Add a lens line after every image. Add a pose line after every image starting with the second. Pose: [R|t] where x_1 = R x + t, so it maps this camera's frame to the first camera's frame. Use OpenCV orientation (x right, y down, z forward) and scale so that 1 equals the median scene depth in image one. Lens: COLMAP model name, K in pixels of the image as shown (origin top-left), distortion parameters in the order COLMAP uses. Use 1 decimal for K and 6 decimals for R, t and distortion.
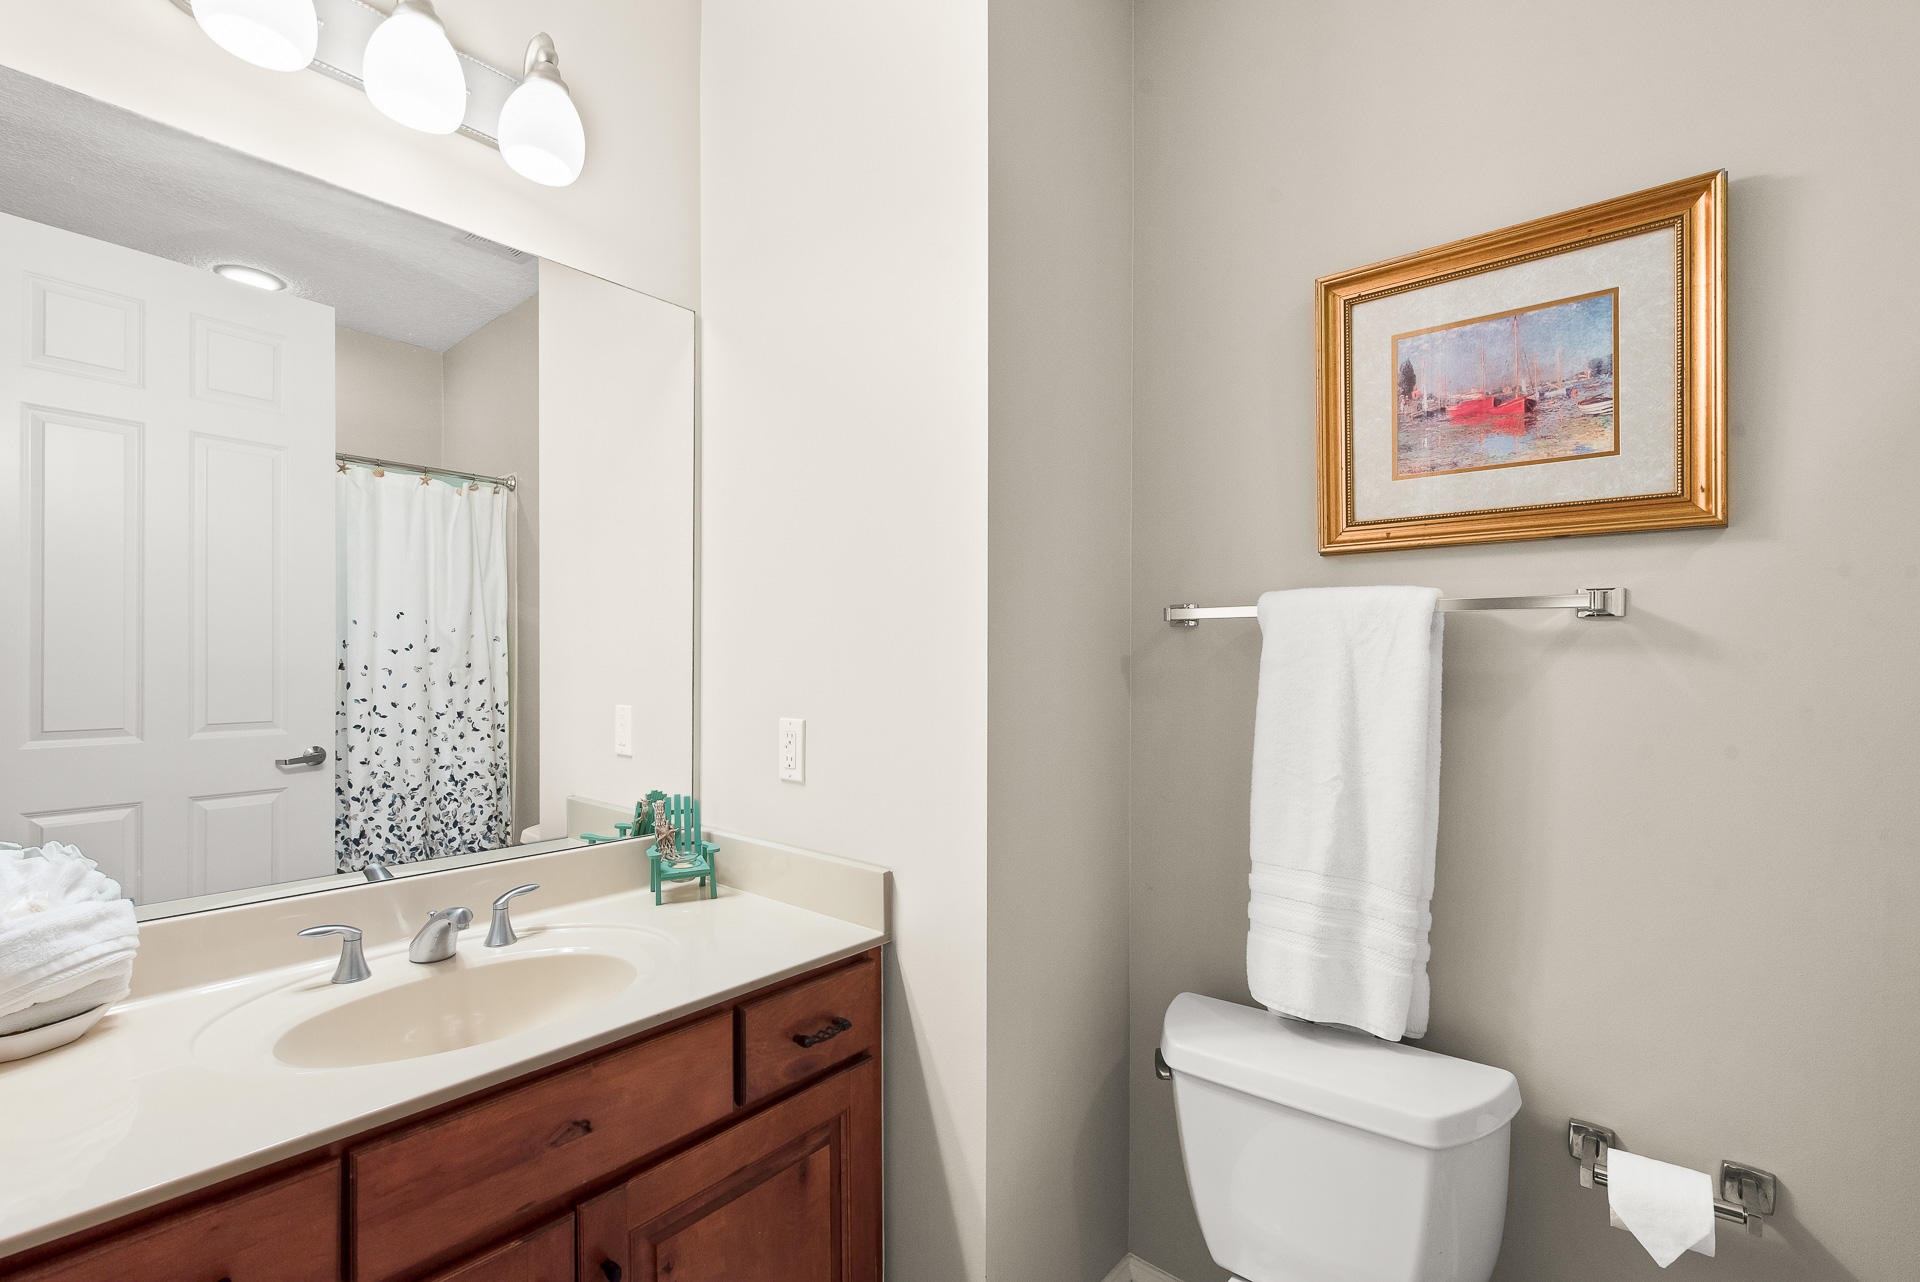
lens RADIAL K [[830.4, 0, 964.9], [0, 830.4, 639.6], [0, 0, 1]] dist [0.008396, -0.000165]
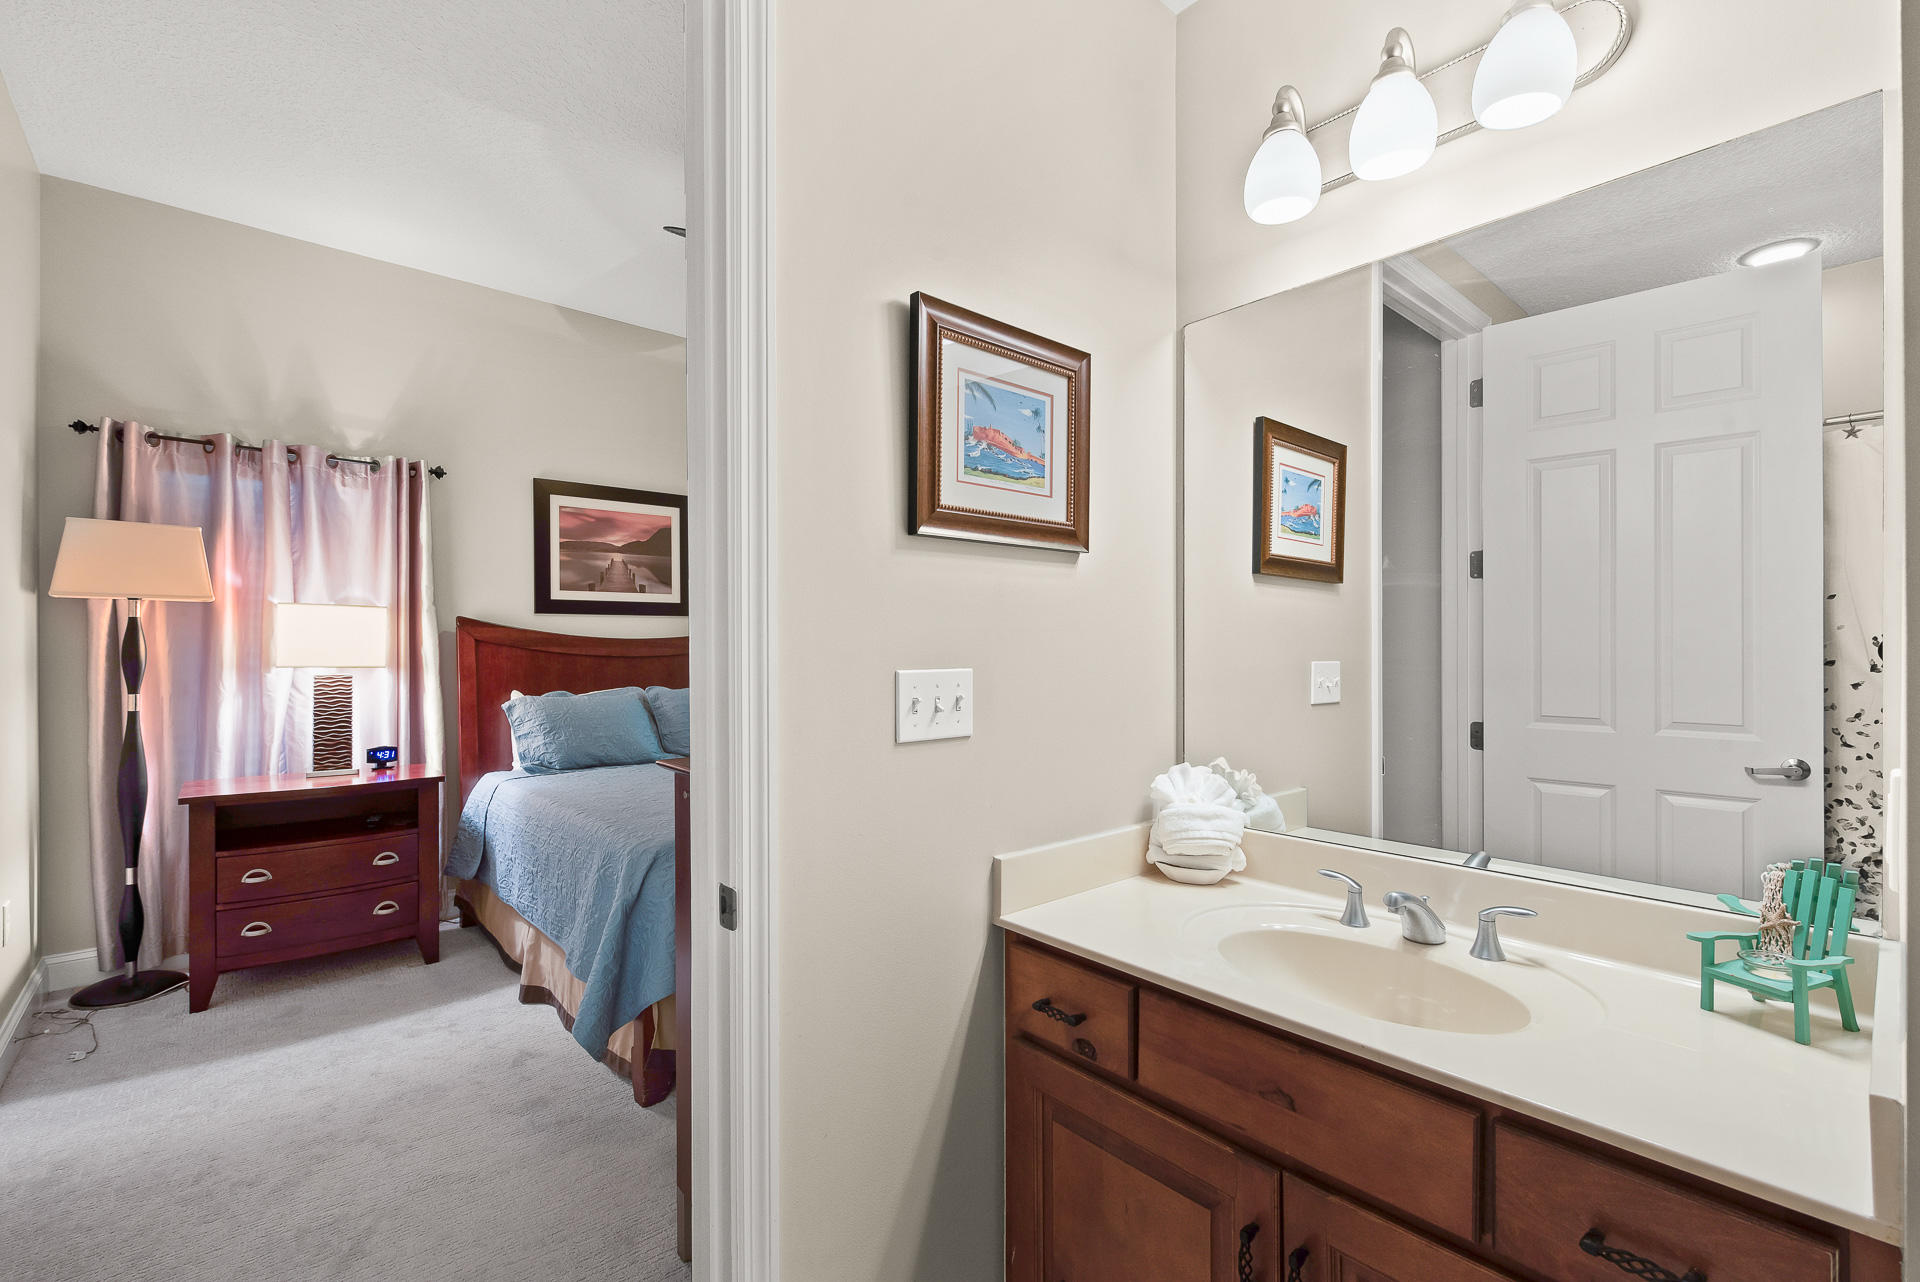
lens RADIAL K [[830.4, 0, 970.3], [0, 830.4, 646.0], [0, 0, 1]] dist [0.008396, -0.000165]
pose [[-0.115091, -0.010432, -0.993300, 0.519181], [0.017551, 0.999767, -0.012534, 0.010493], [0.993200, -0.018876, -0.114881, 0.589199]]
